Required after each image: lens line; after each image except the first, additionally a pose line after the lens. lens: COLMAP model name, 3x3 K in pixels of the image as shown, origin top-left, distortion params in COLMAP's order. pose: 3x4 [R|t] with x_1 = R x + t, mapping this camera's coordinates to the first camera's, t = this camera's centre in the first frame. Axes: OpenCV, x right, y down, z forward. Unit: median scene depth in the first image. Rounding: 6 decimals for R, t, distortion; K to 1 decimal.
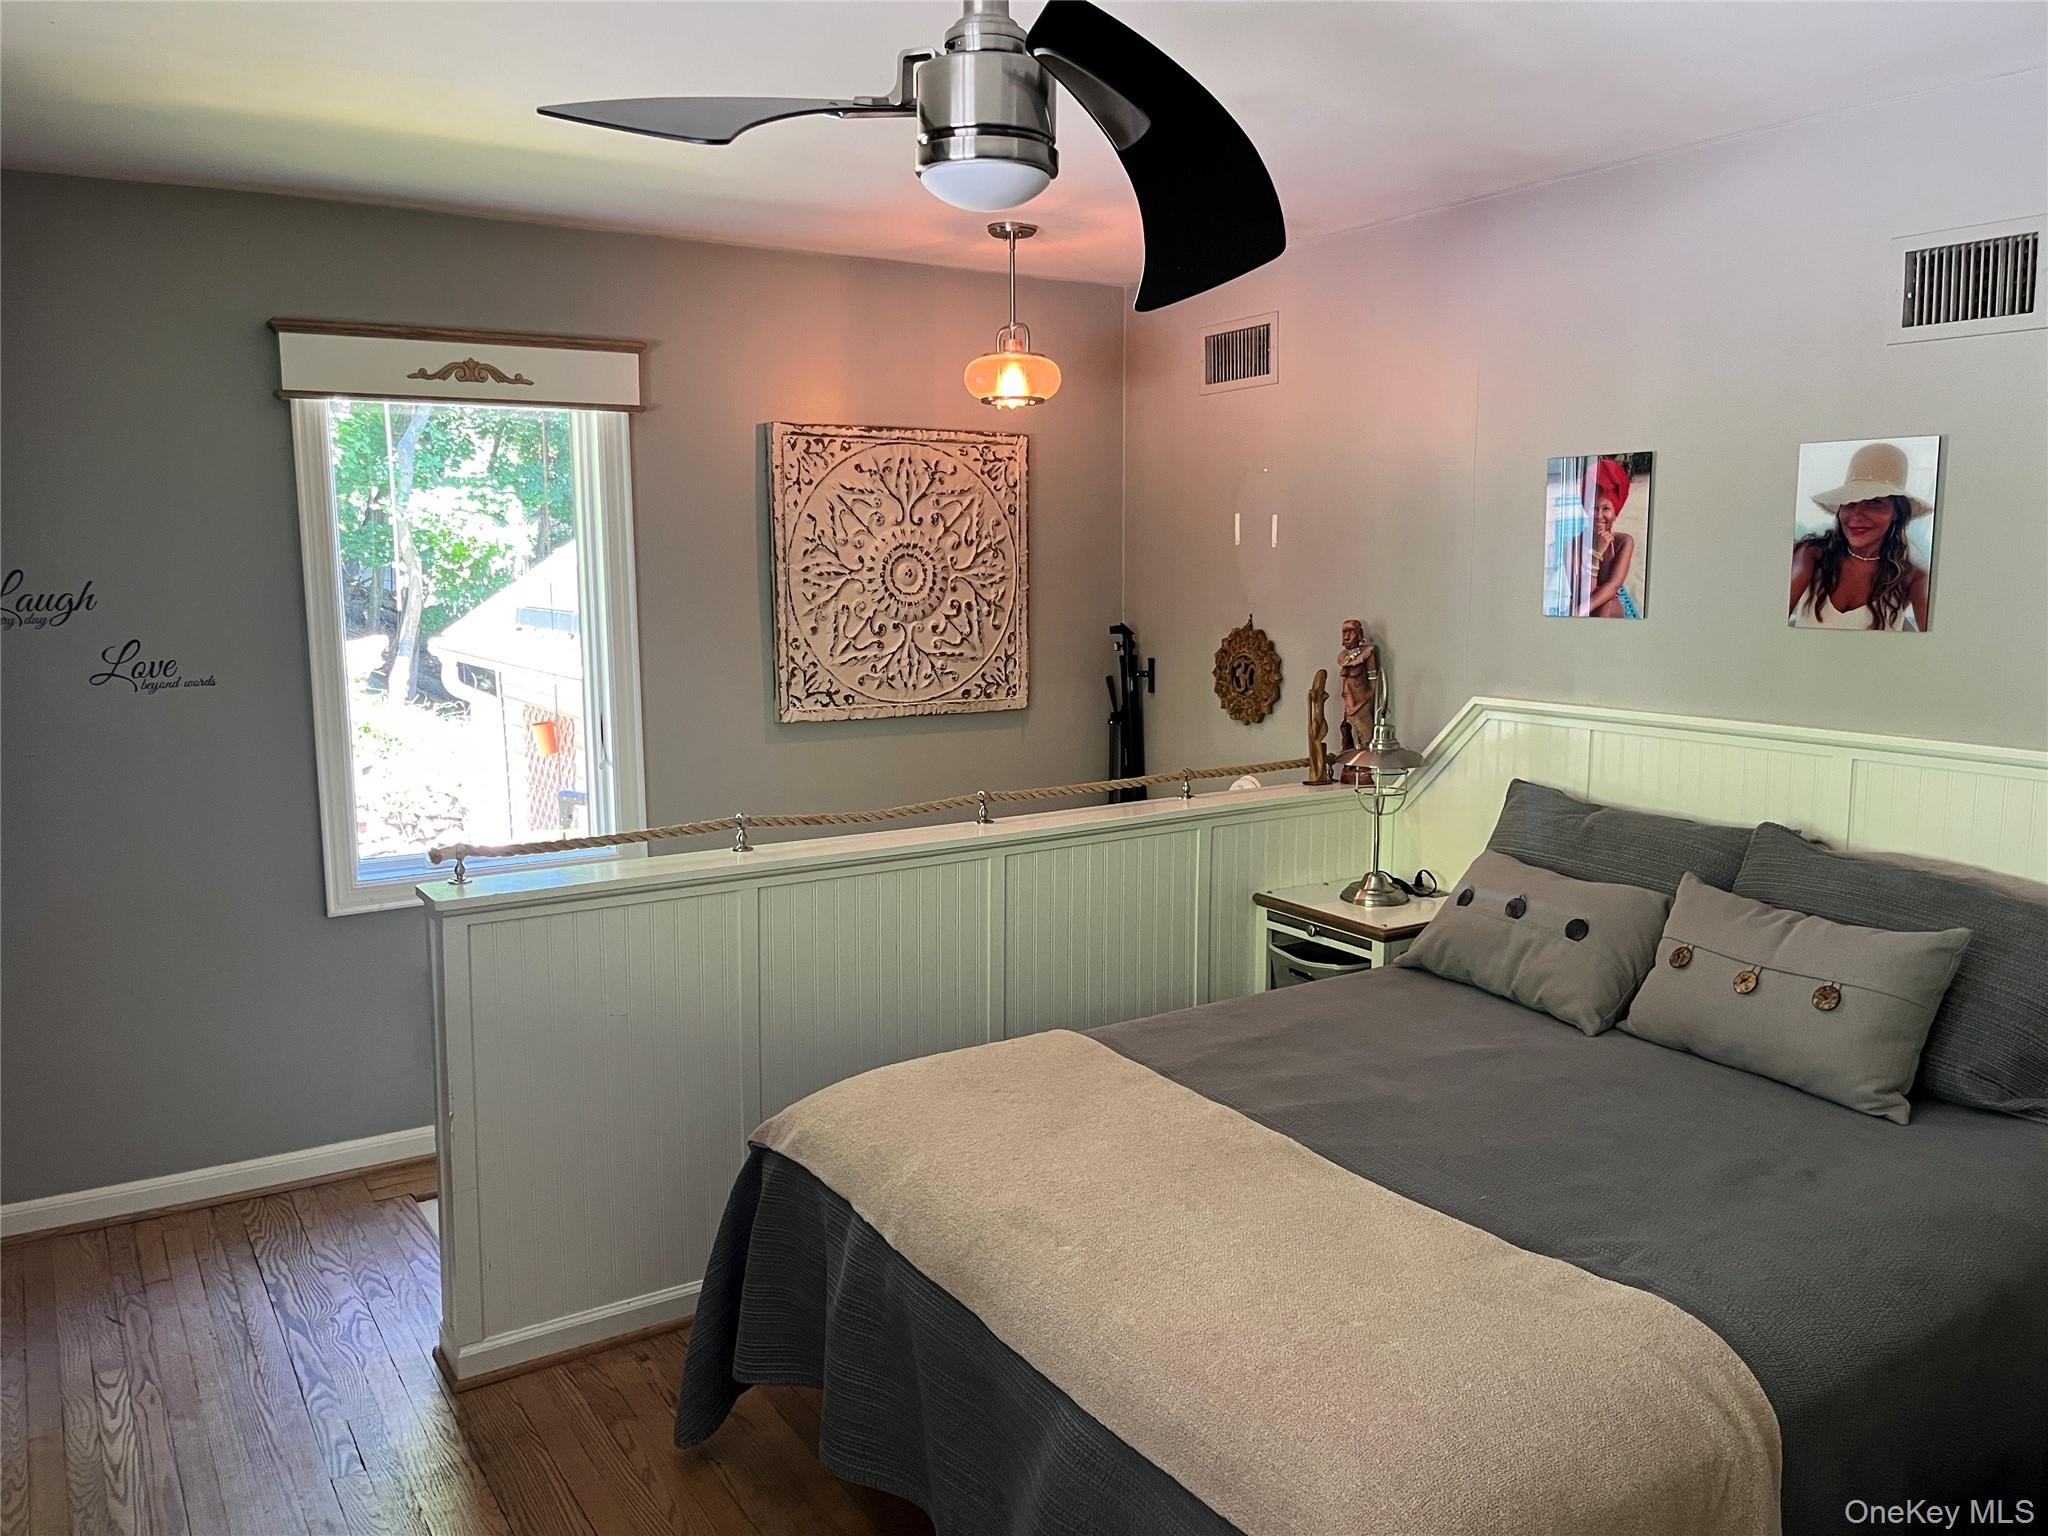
lens RADIAL K [[1549.9, 0, 1027.8], [0, 1549.9, 765.0], [0, 0, 1]] dist [0.056589, -0.082164]
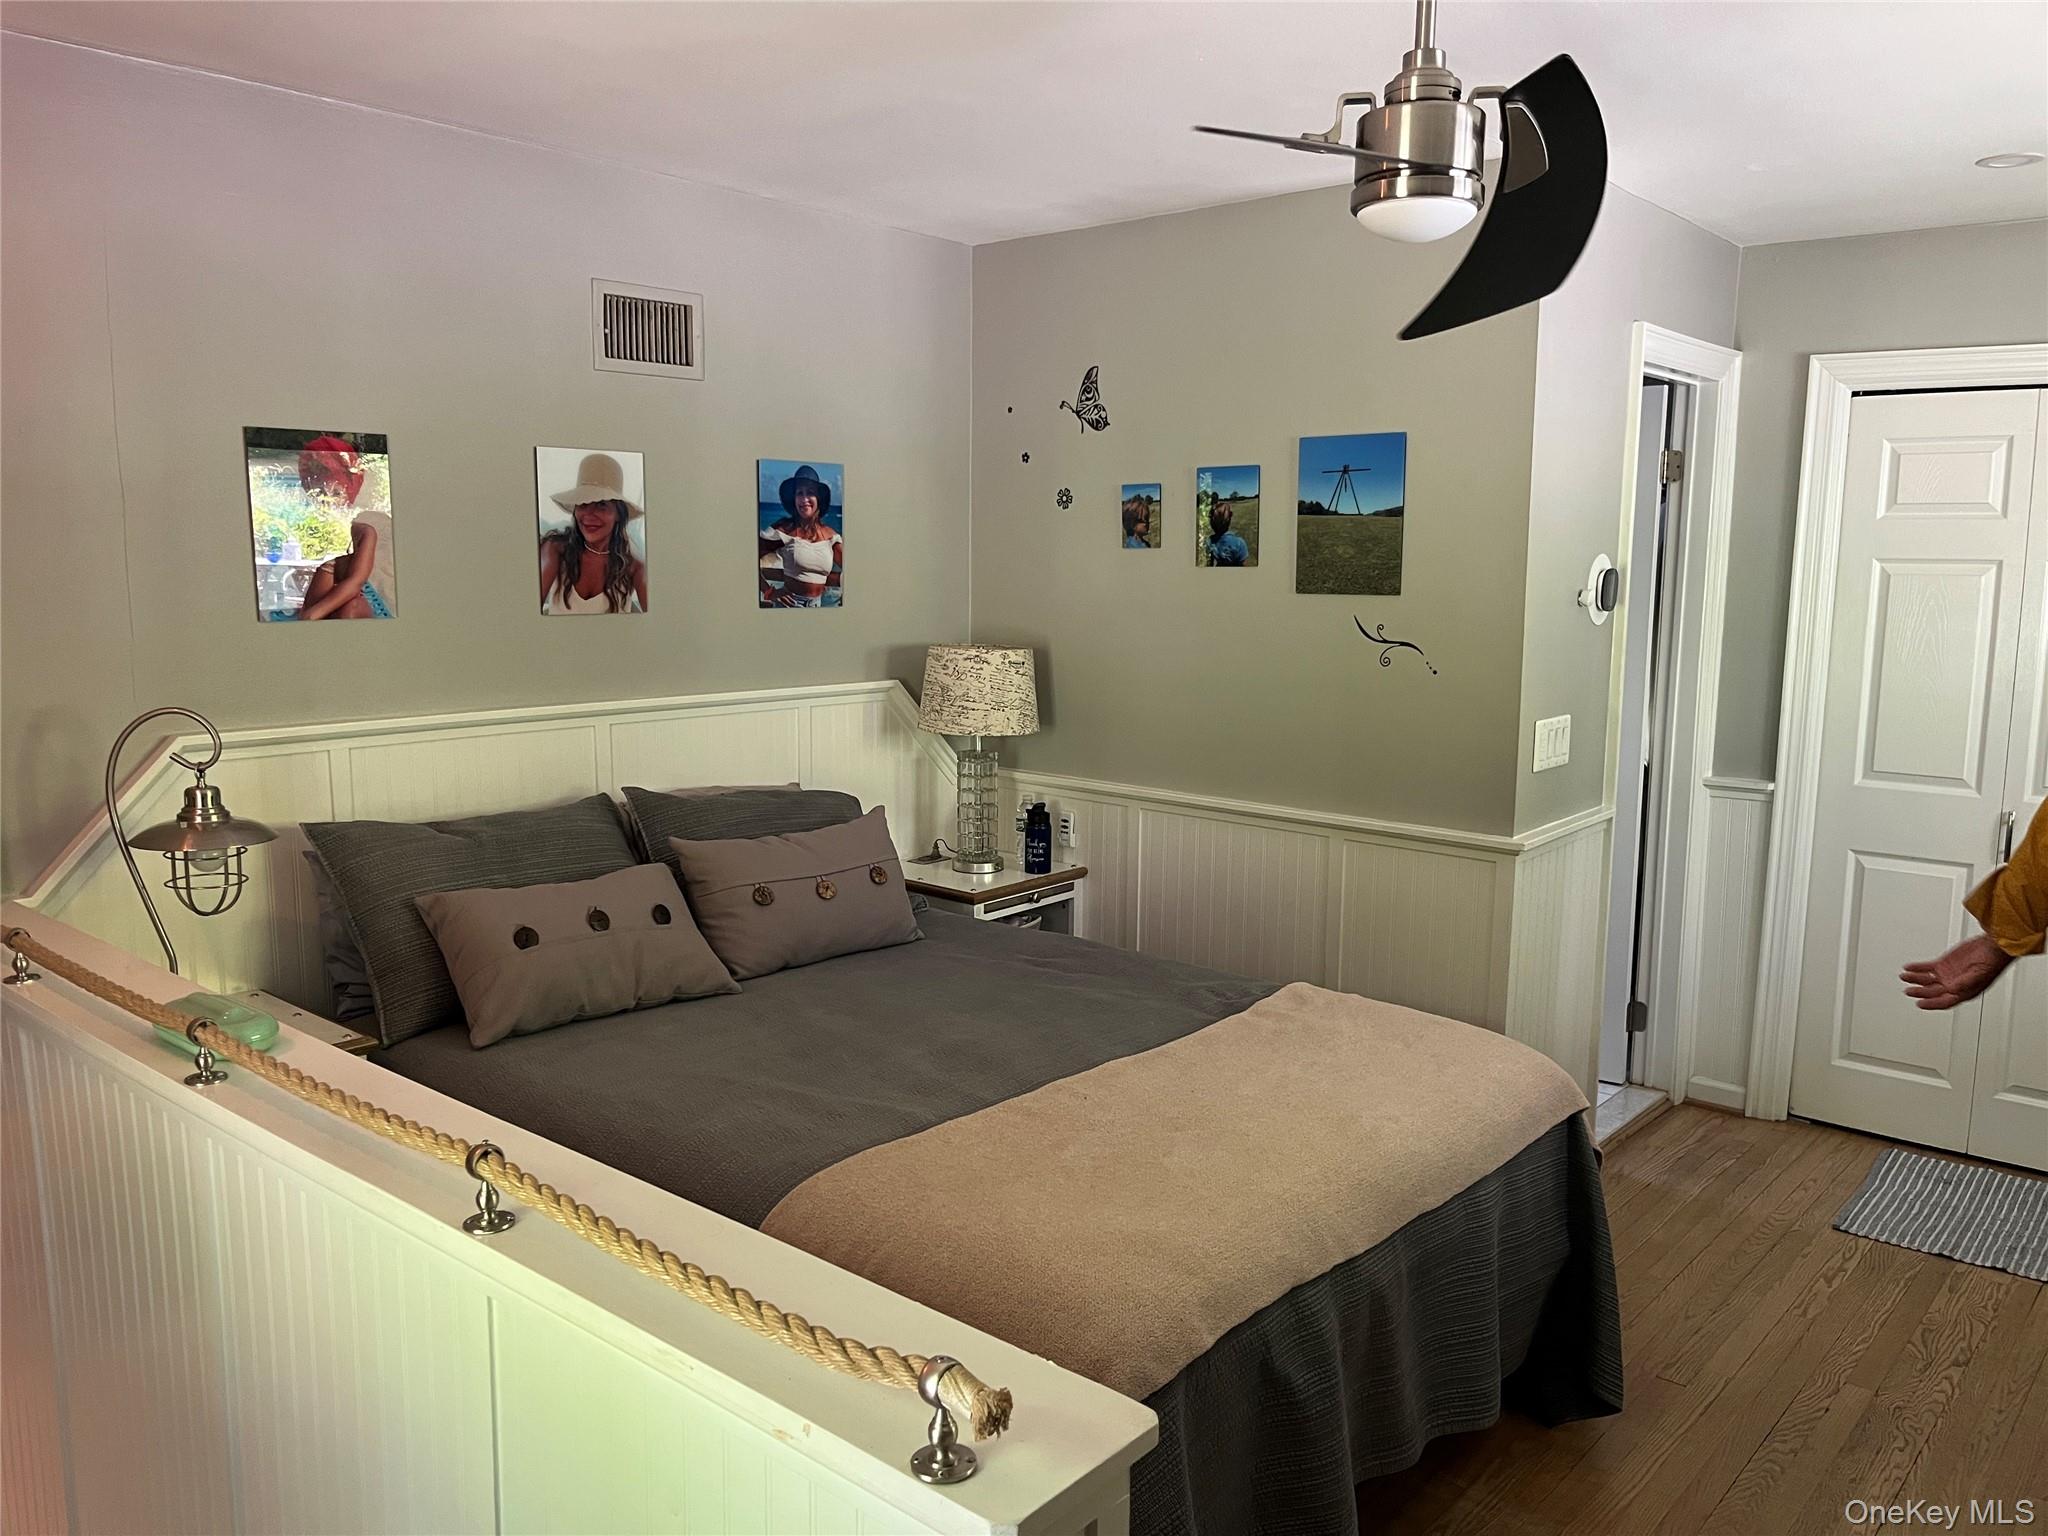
lens RADIAL K [[1549.9, 0, 1019.7], [0, 1549.9, 772.3], [0, 0, 1]] dist [0.056589, -0.082164]
pose [[-0.287851, -0.142062, 0.947080, -0.675112], [0.119466, 0.975885, 0.182692, -0.145842], [-0.950195, 0.165732, -0.263938, 1.030510]]
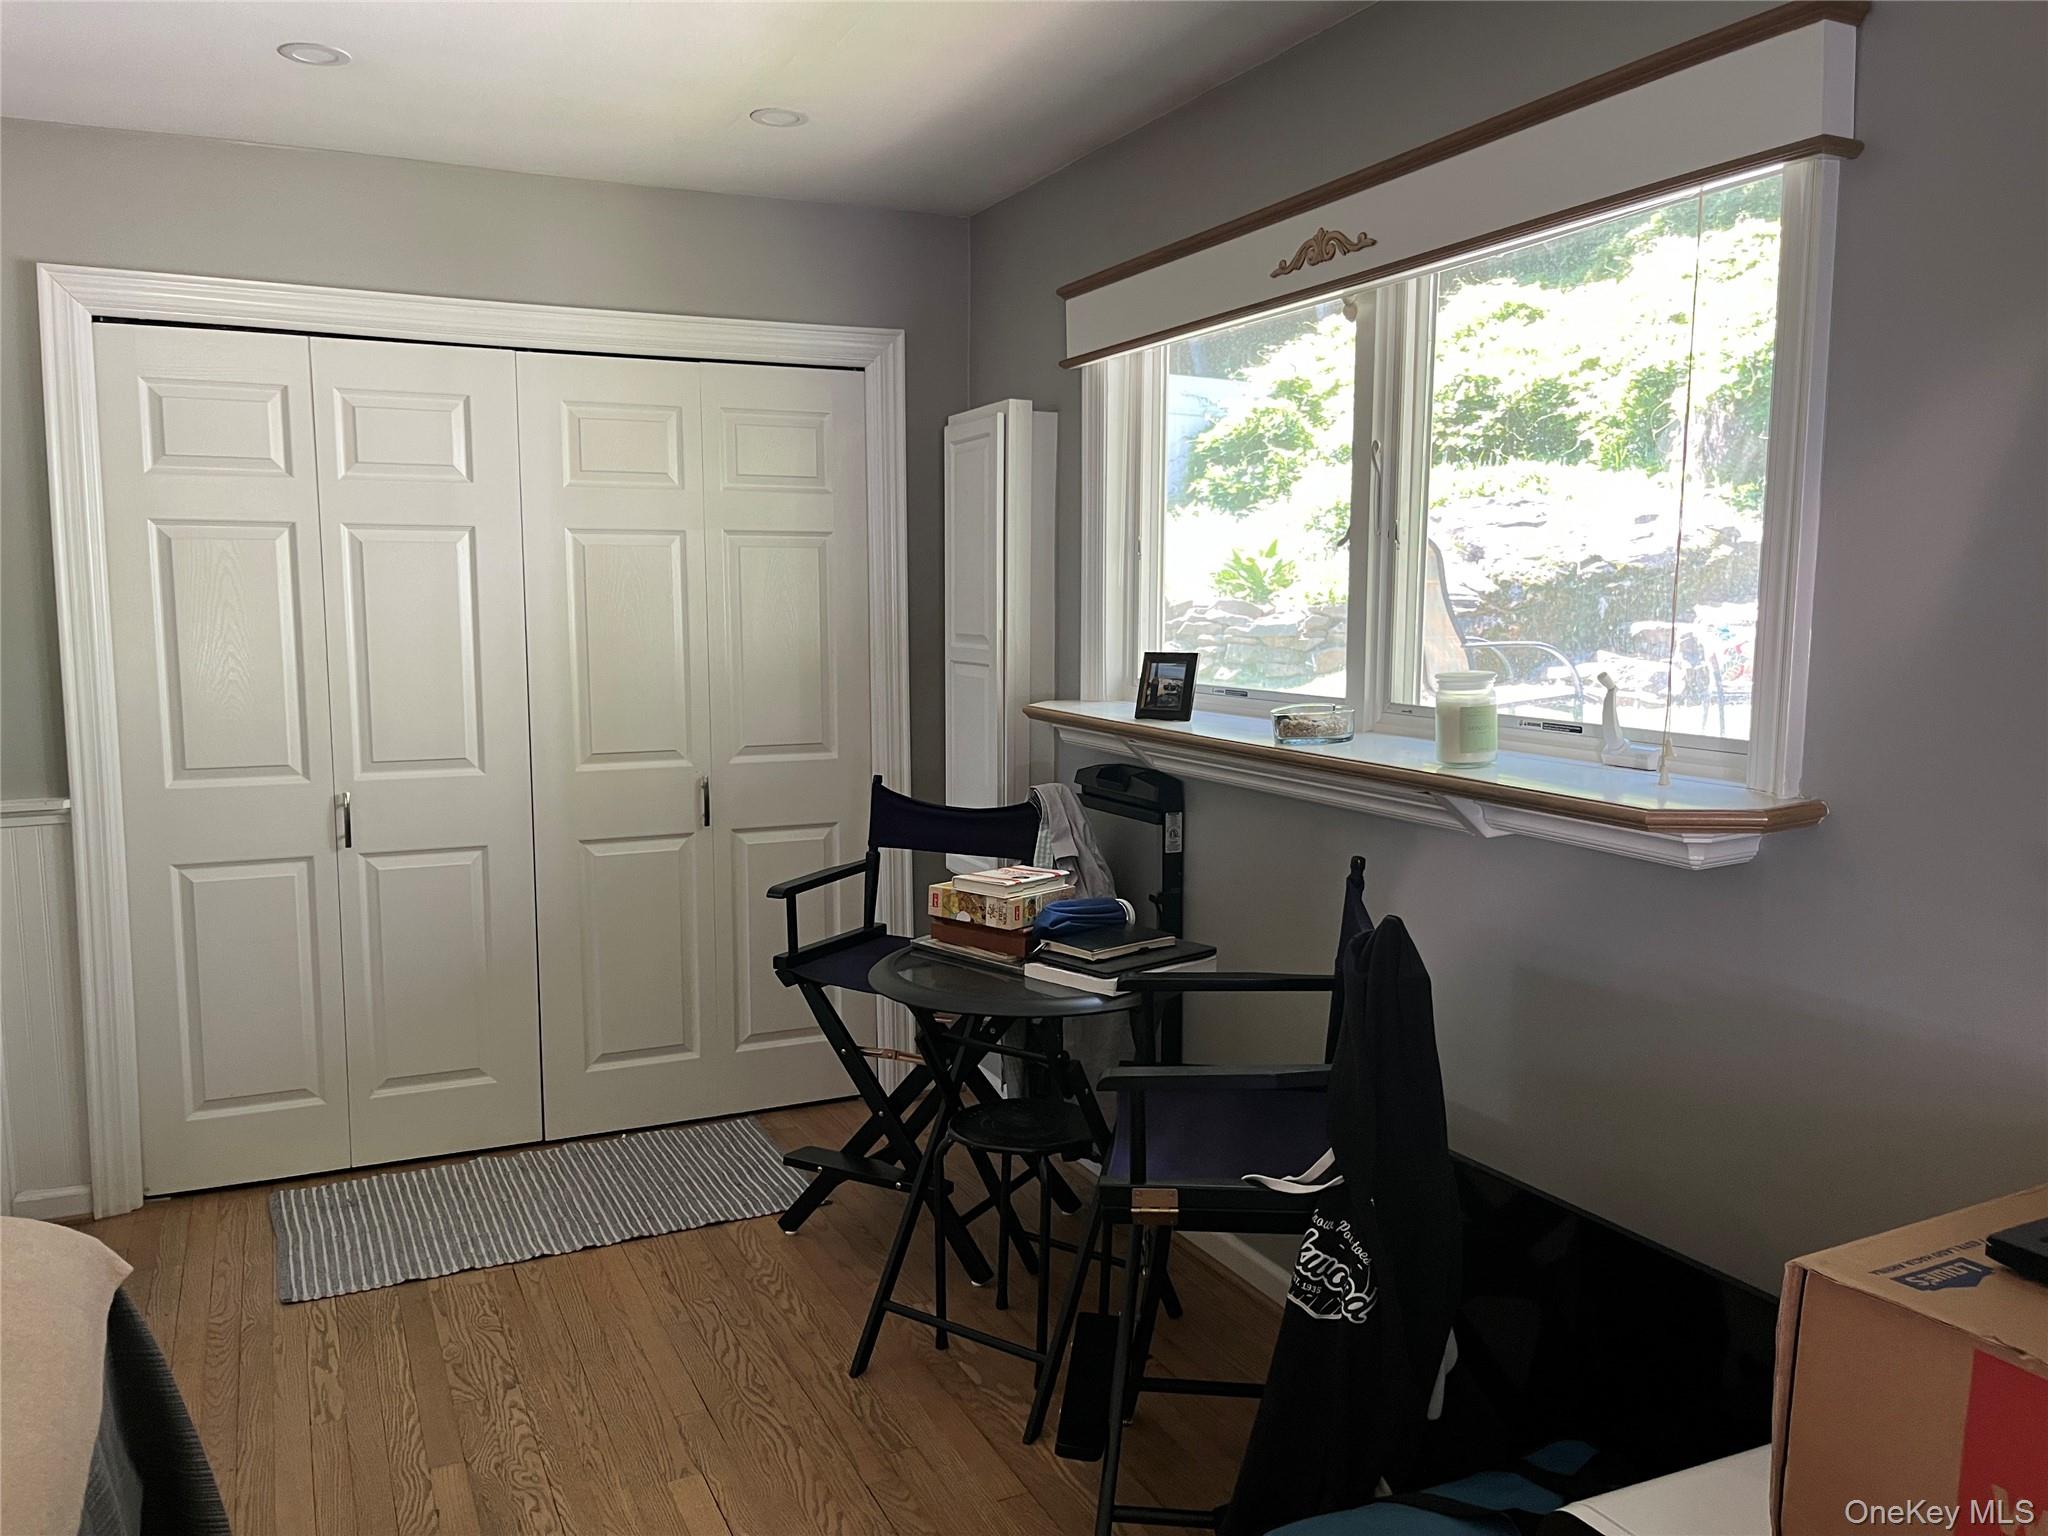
lens RADIAL K [[1549.9, 0, 1024.5], [0, 1549.9, 772.2], [0, 0, 1]] dist [0.056589, -0.082164]
pose [[-0.992197, -0.018450, 0.123306, -0.492147], [0.012678, 0.968935, 0.246991, -0.111178], [-0.124032, 0.246627, -0.961140, 1.015109]]
